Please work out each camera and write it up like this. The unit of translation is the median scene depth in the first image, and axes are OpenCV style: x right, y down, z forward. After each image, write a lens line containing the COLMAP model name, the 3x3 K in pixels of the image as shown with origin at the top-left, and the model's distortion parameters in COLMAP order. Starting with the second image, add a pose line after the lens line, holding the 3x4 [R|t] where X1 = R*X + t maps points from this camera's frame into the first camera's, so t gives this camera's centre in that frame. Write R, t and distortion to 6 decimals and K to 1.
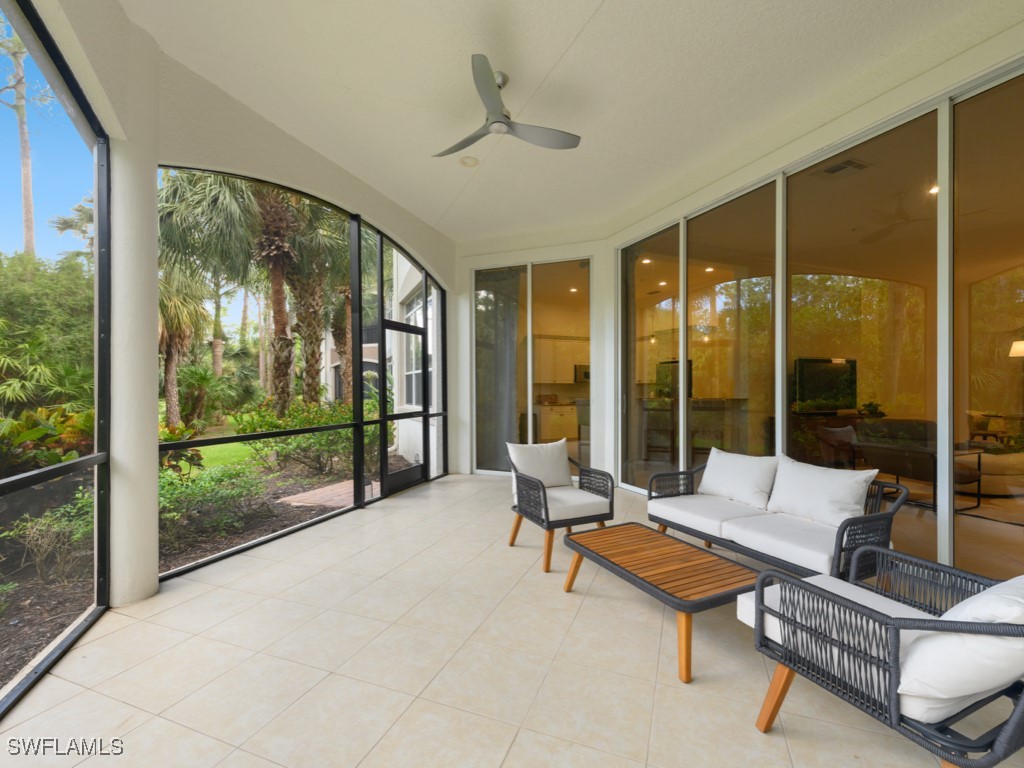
lens RADIAL K [[451.0, 0, 505.6], [0, 451.0, 393.2], [0, 0, 1]] dist [0.009309, -0.001472]
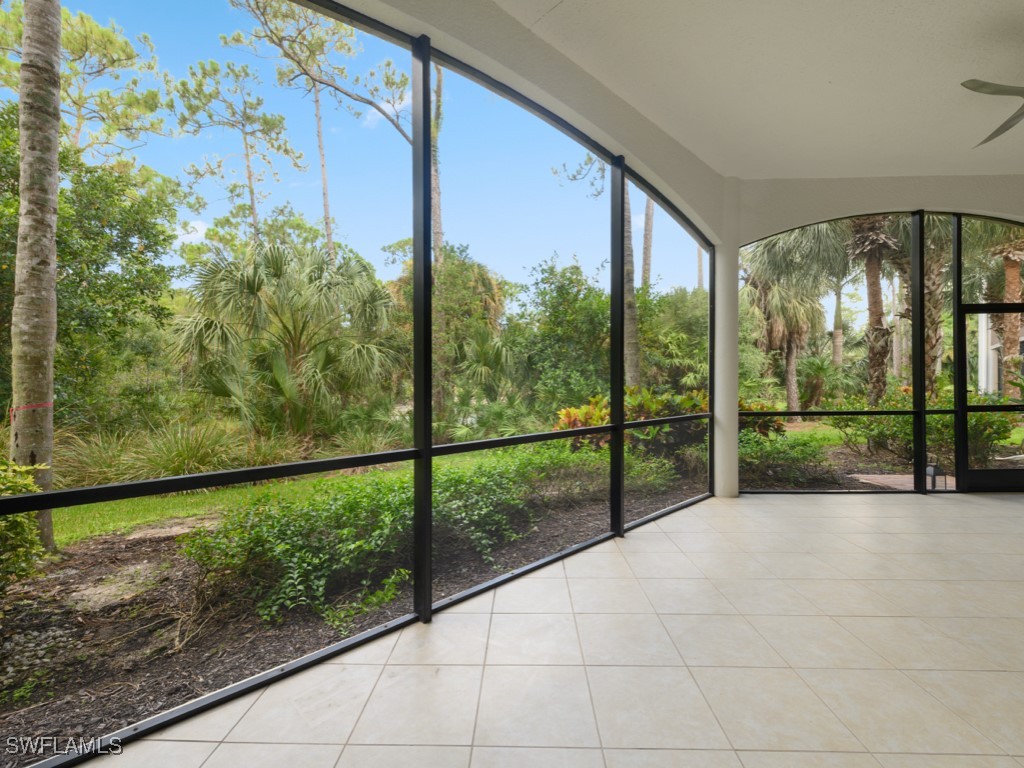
lens RADIAL K [[451.0, 0, 510.6], [0, 451.0, 378.2], [0, 0, 1]] dist [0.009309, -0.001472]
pose [[0.345351, -0.005255, -0.938459, 0.169250], [-0.003014, 0.999973, -0.006709, 0.000078], [0.938469, 0.005145, 0.345326, -0.124145]]
